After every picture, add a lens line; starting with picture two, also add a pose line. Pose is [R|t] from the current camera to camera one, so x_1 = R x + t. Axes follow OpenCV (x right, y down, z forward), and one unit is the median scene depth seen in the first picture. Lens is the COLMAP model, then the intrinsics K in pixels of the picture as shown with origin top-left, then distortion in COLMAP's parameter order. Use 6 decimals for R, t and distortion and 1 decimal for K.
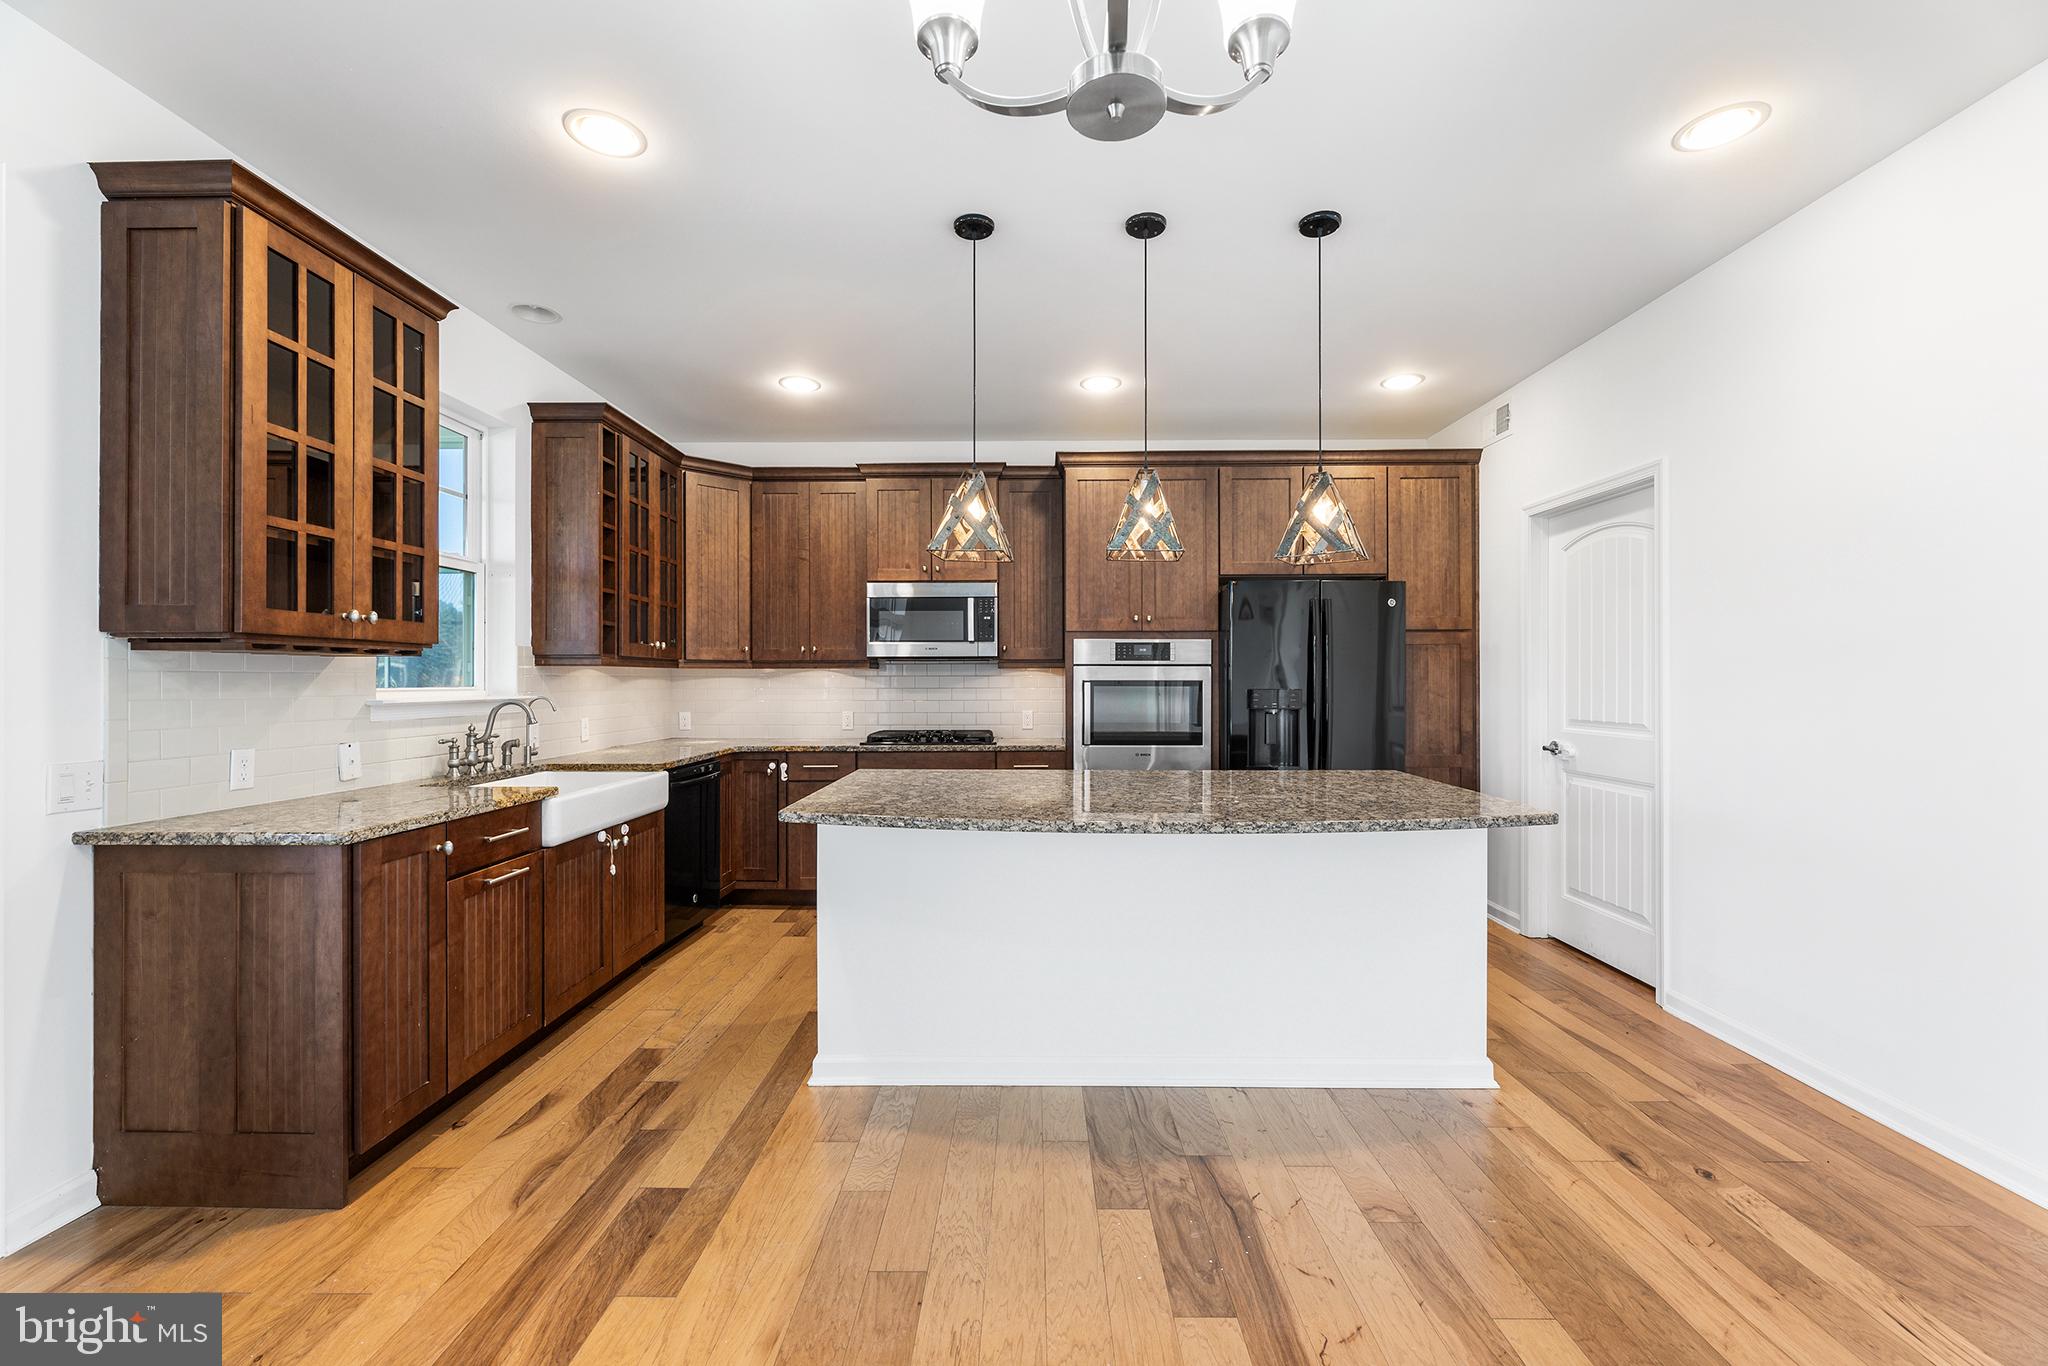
lens RADIAL K [[828.2, 0, 1026.7], [0, 828.2, 679.3], [0, 0, 1]] dist [-0.002380, -0.000465]
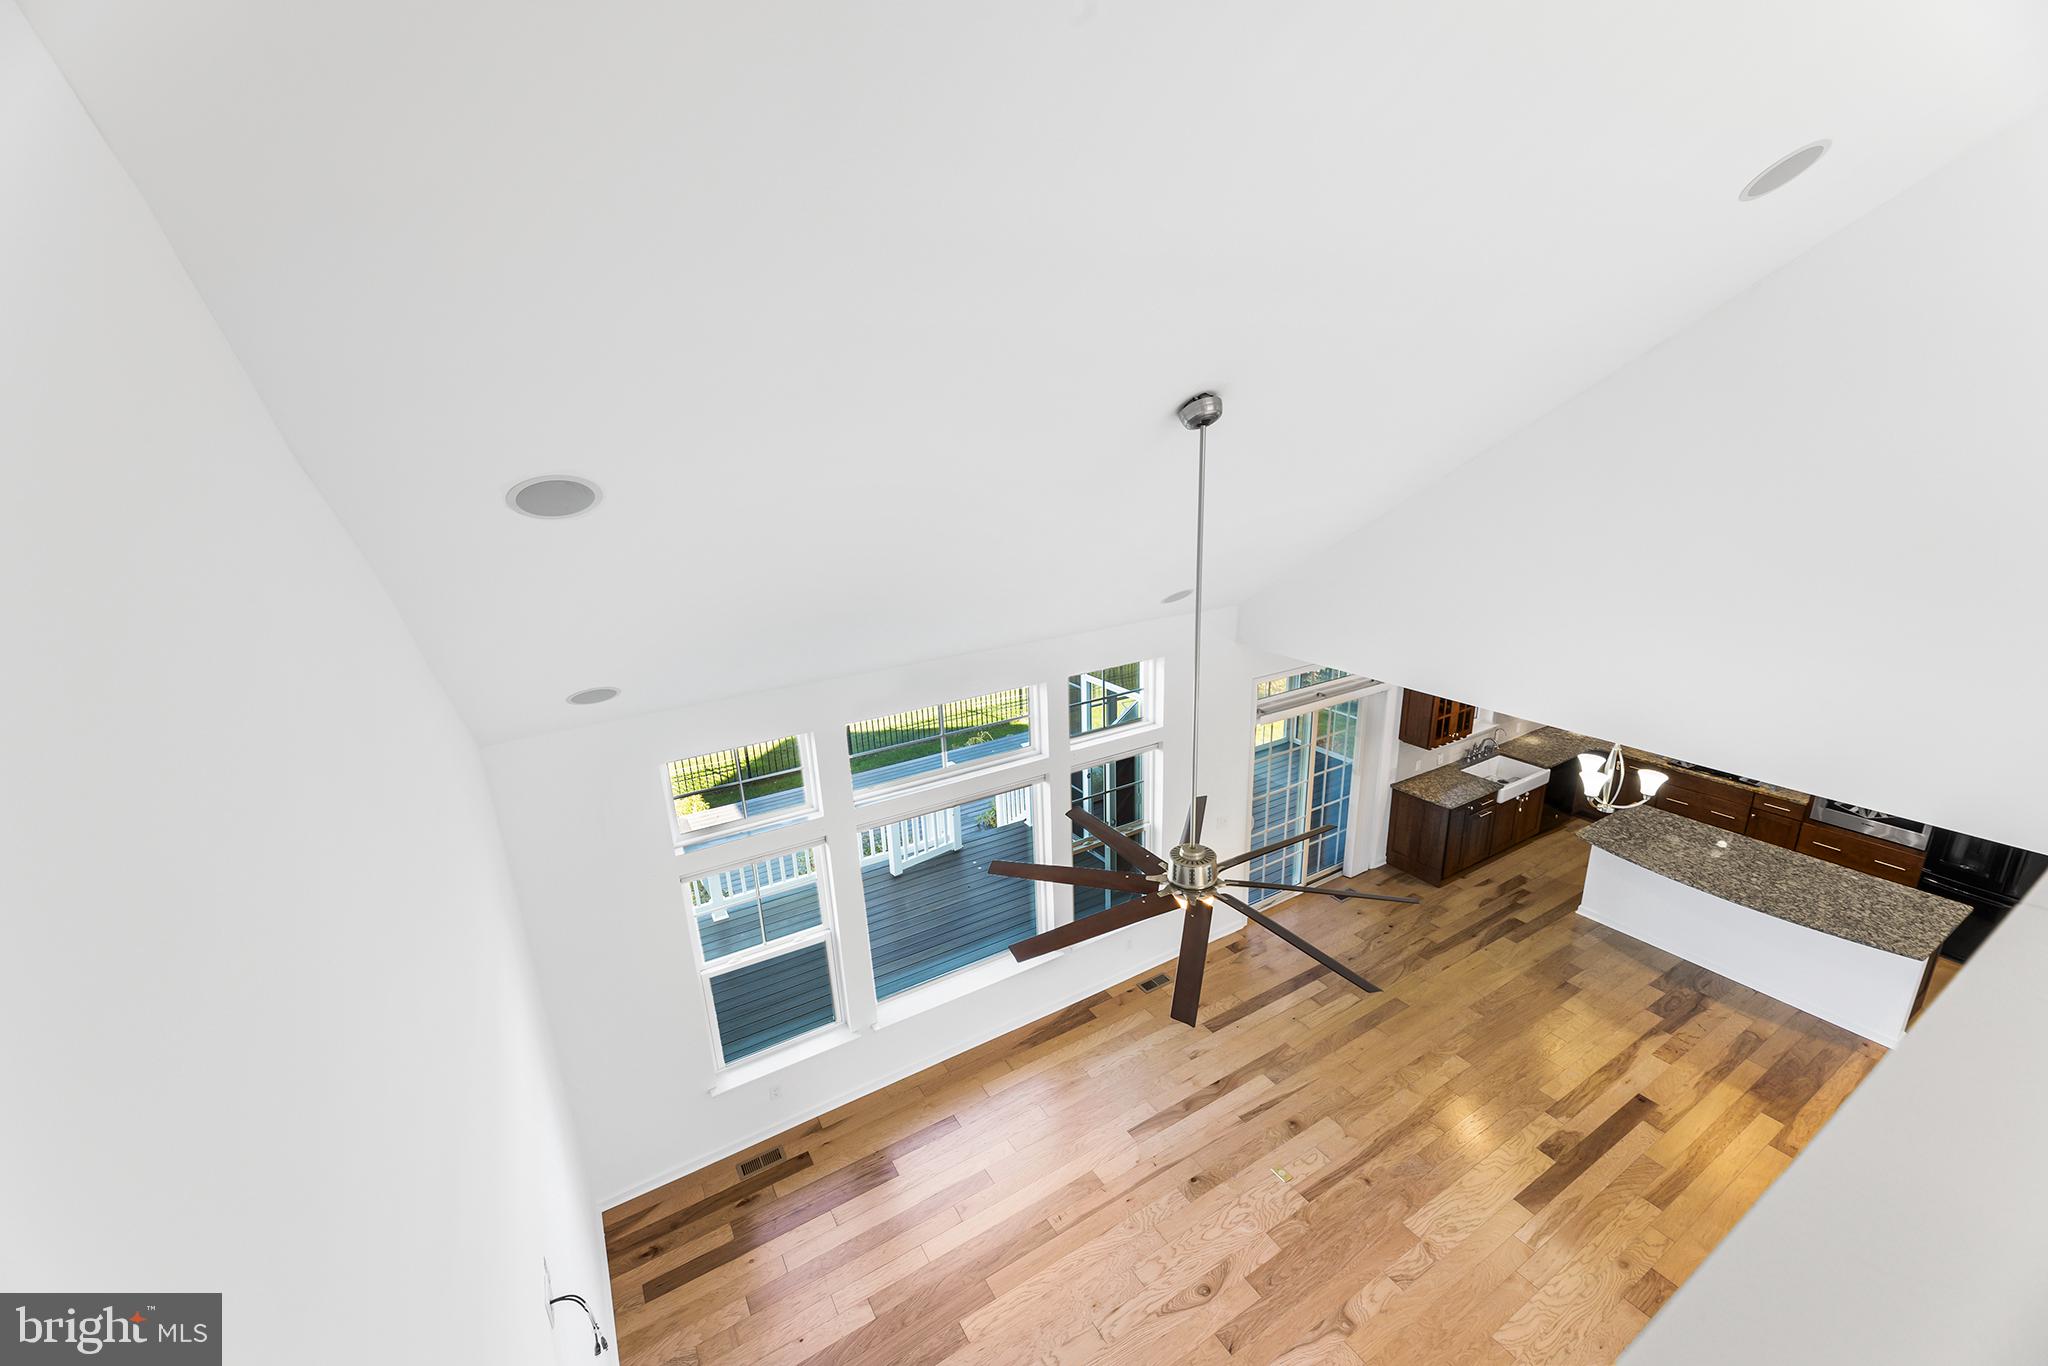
lens RADIAL K [[816.1, 0, 1012.9], [0, 816.1, 701.5], [0, 0, 1]] dist [0.001990, 0.000064]
pose [[0.509318, 0.246994, -0.824372, 0.681195], [0.051133, 0.947550, 0.315491, -0.912335], [0.859058, -0.202837, 0.469974, -1.424555]]
